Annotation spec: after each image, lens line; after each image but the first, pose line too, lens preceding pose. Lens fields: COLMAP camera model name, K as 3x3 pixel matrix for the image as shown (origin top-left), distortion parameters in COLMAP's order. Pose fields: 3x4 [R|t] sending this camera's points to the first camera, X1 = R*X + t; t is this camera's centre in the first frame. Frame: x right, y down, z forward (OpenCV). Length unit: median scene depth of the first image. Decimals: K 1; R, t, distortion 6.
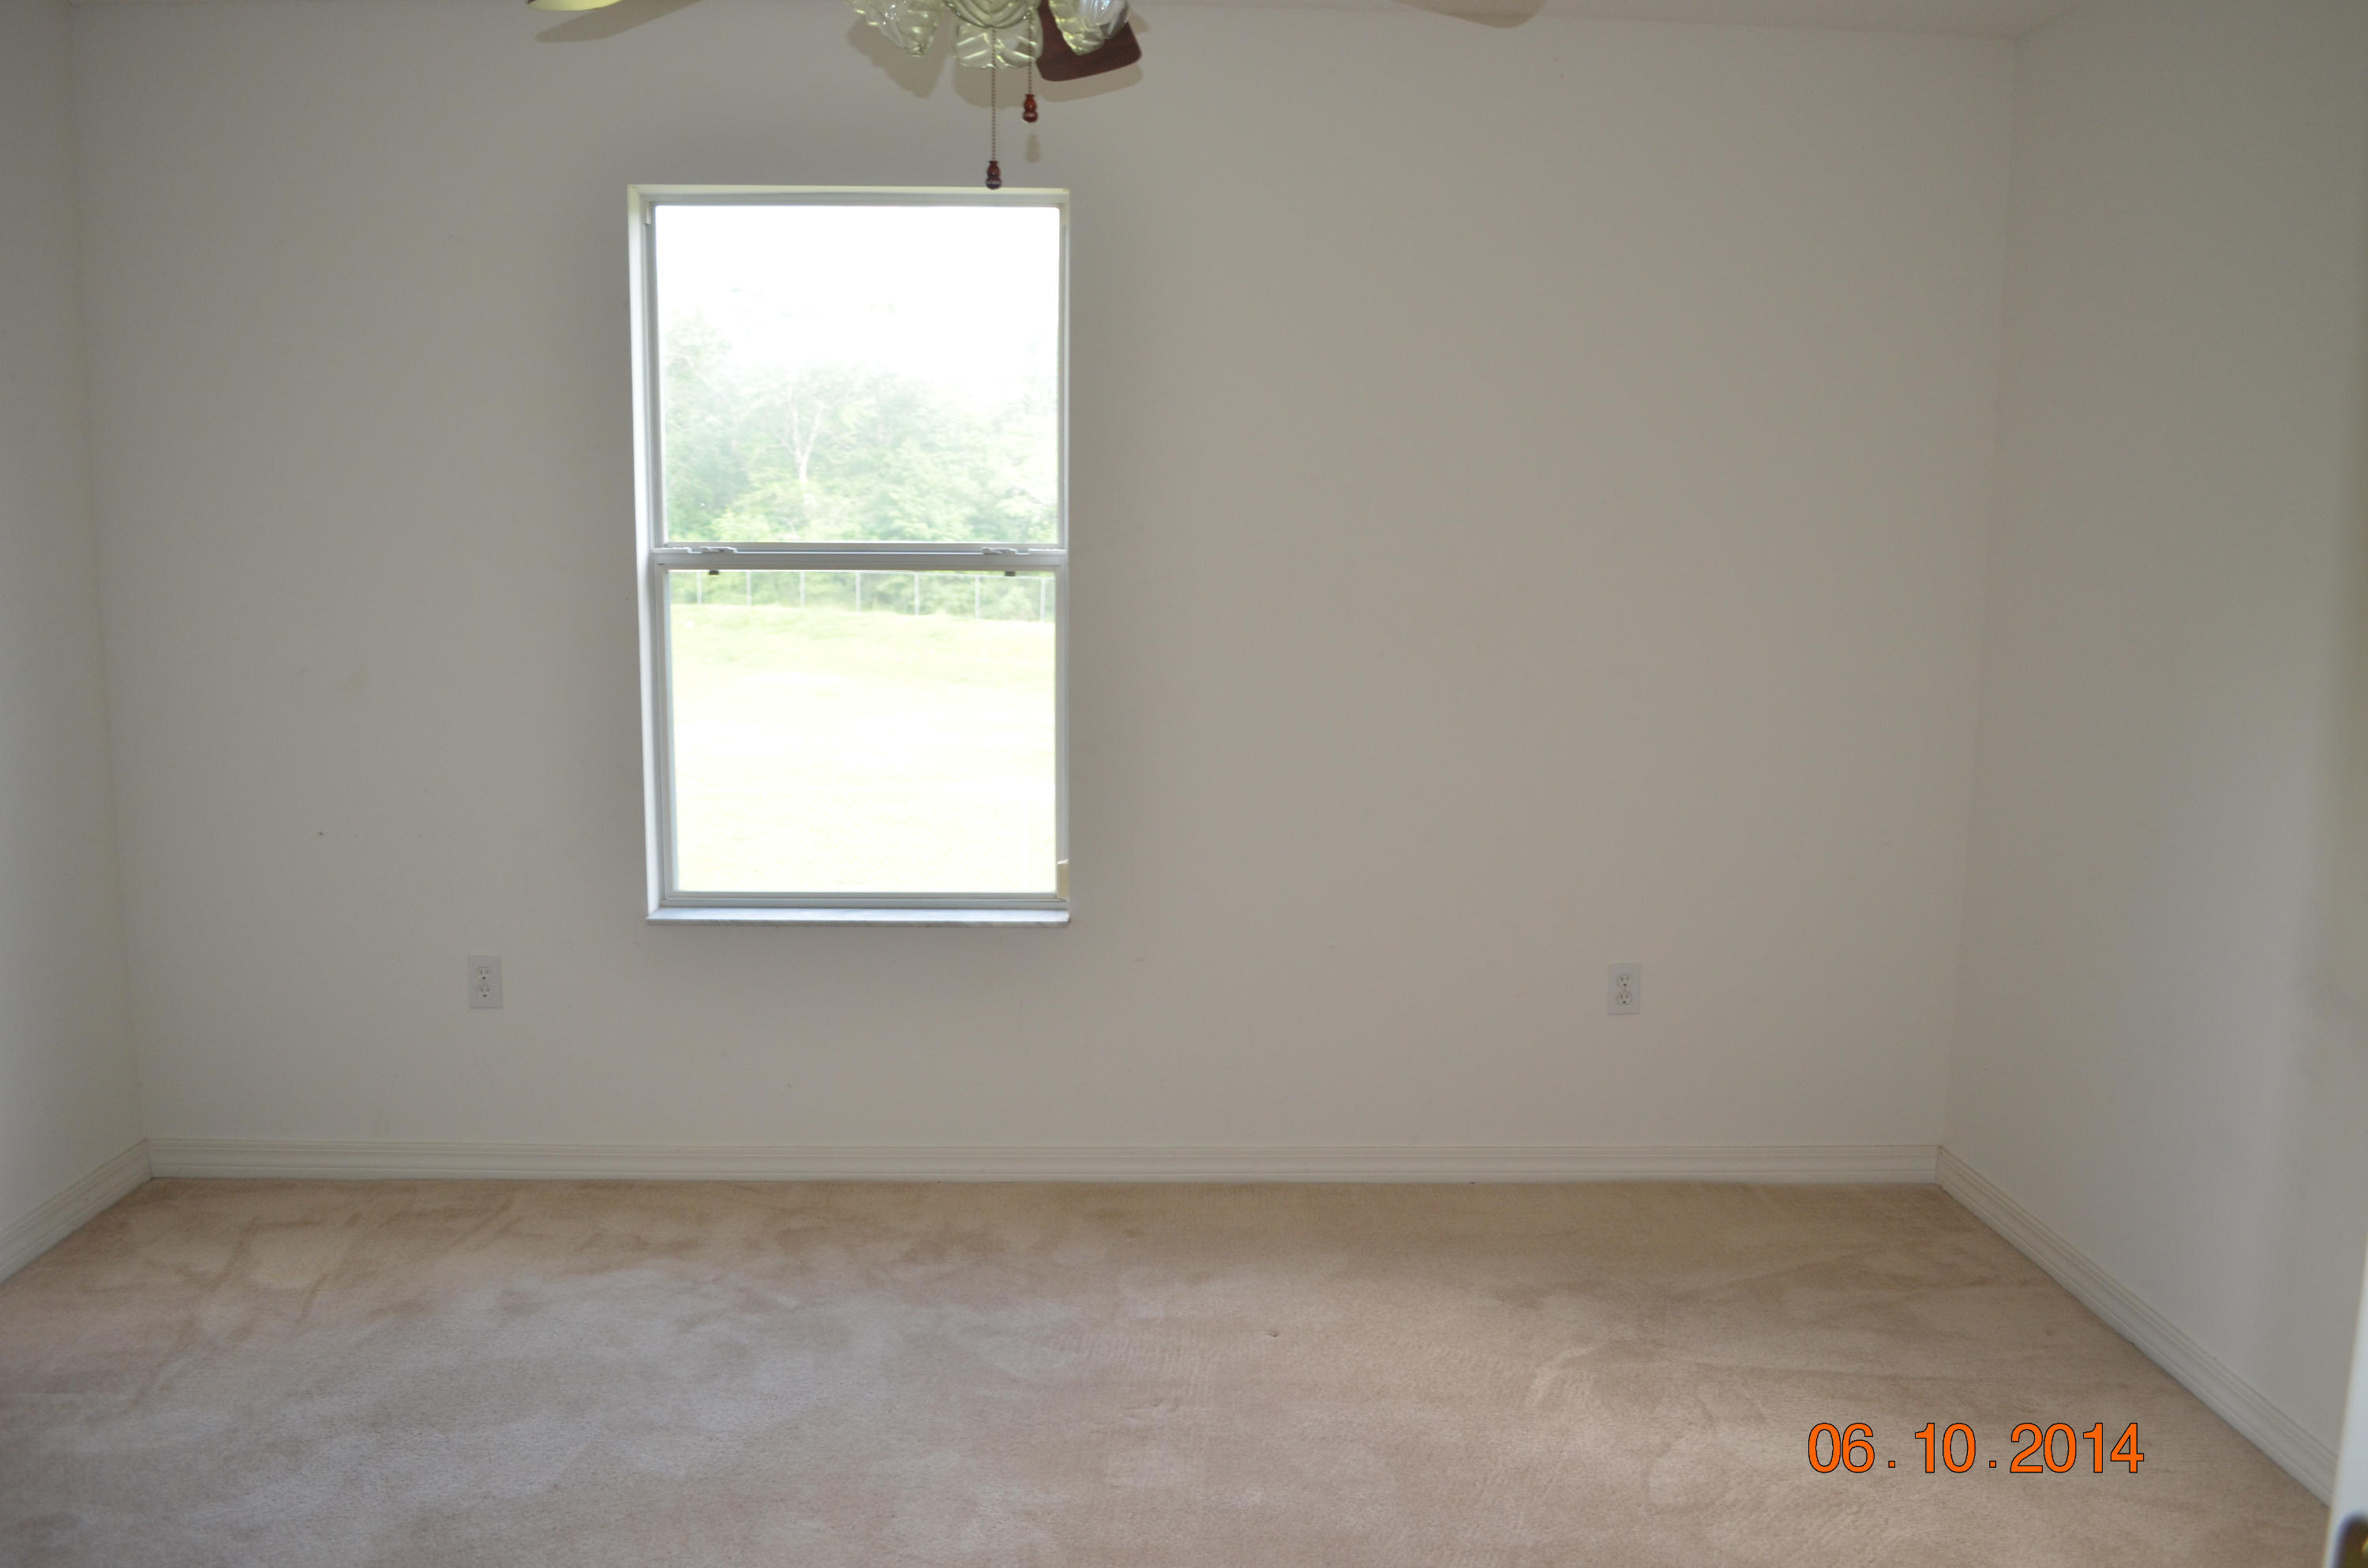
lens RADIAL K [[1854.5, 0, 1184.0], [0, 1854.5, 784.0], [0, 0, 1]] dist [-0.082886, 0.005072]
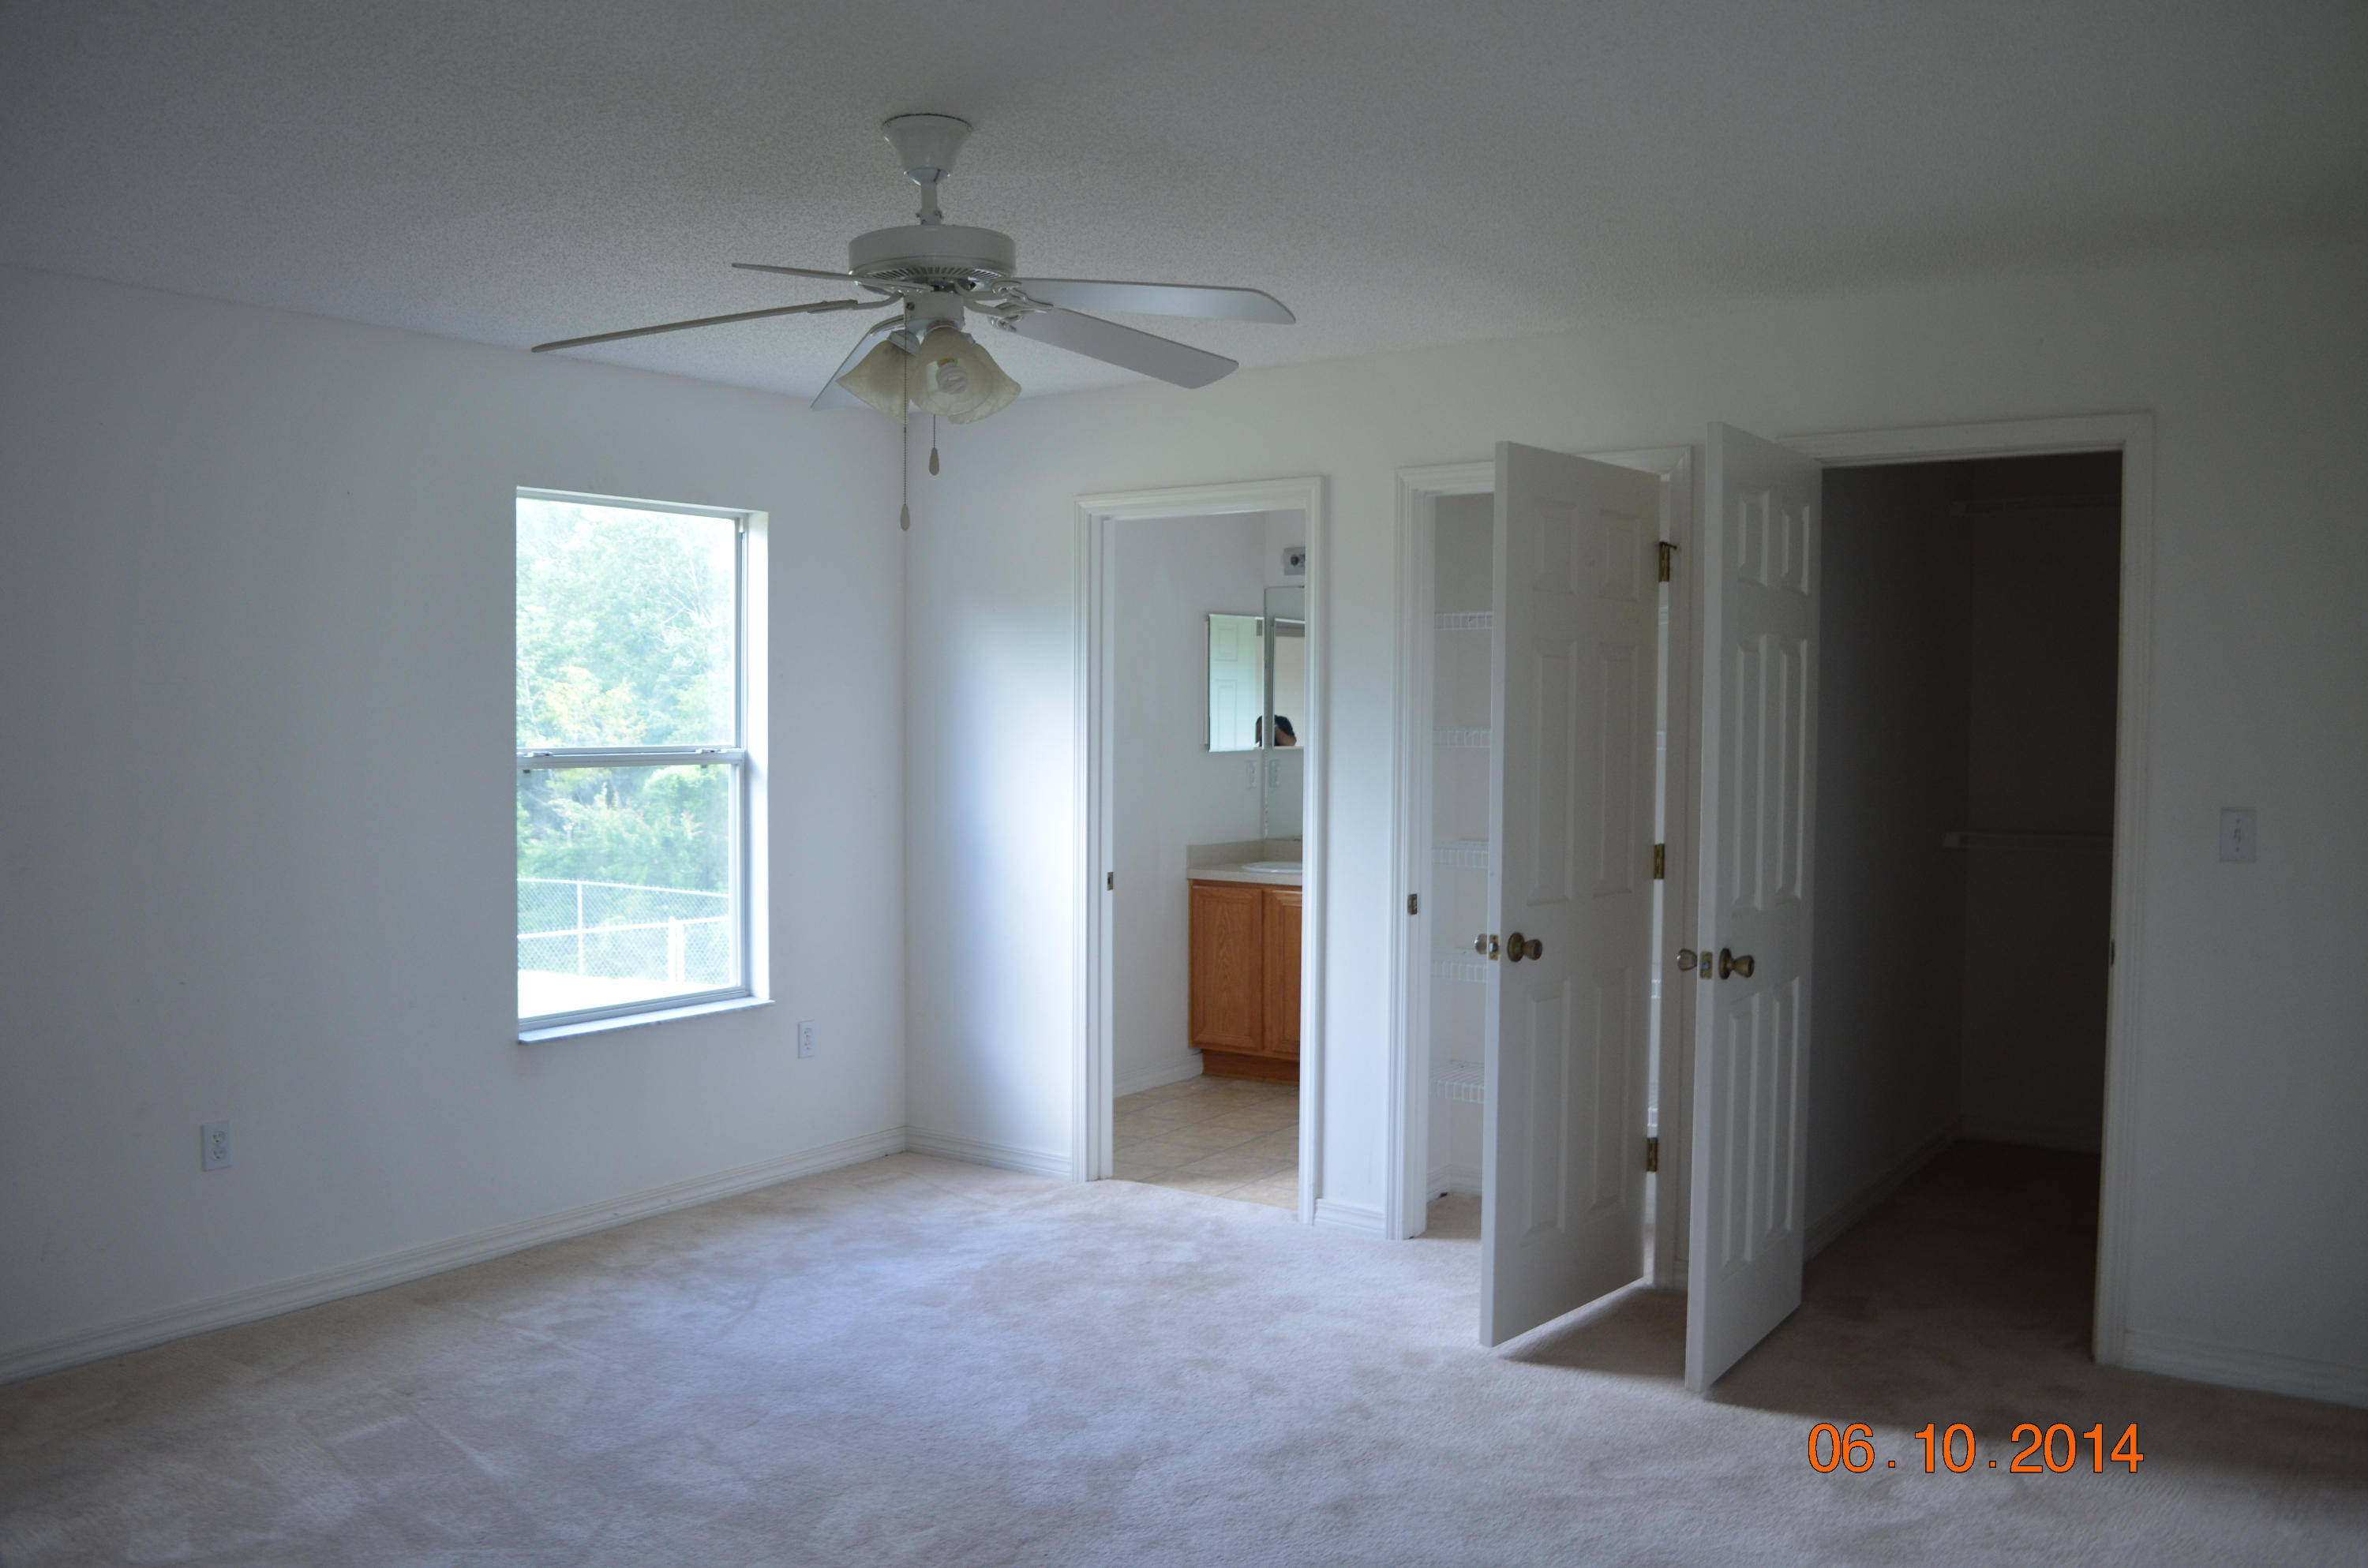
lens RADIAL K [[1854.5, 0, 1184.0], [0, 1854.5, 784.0], [0, 0, 1]] dist [-0.082886, 0.005072]
pose [[0.595438, -0.029254, 0.802869, -0.997944], [0.089986, 0.995477, -0.030465, -0.025635], [-0.798346, 0.090387, 0.595377, -0.145774]]
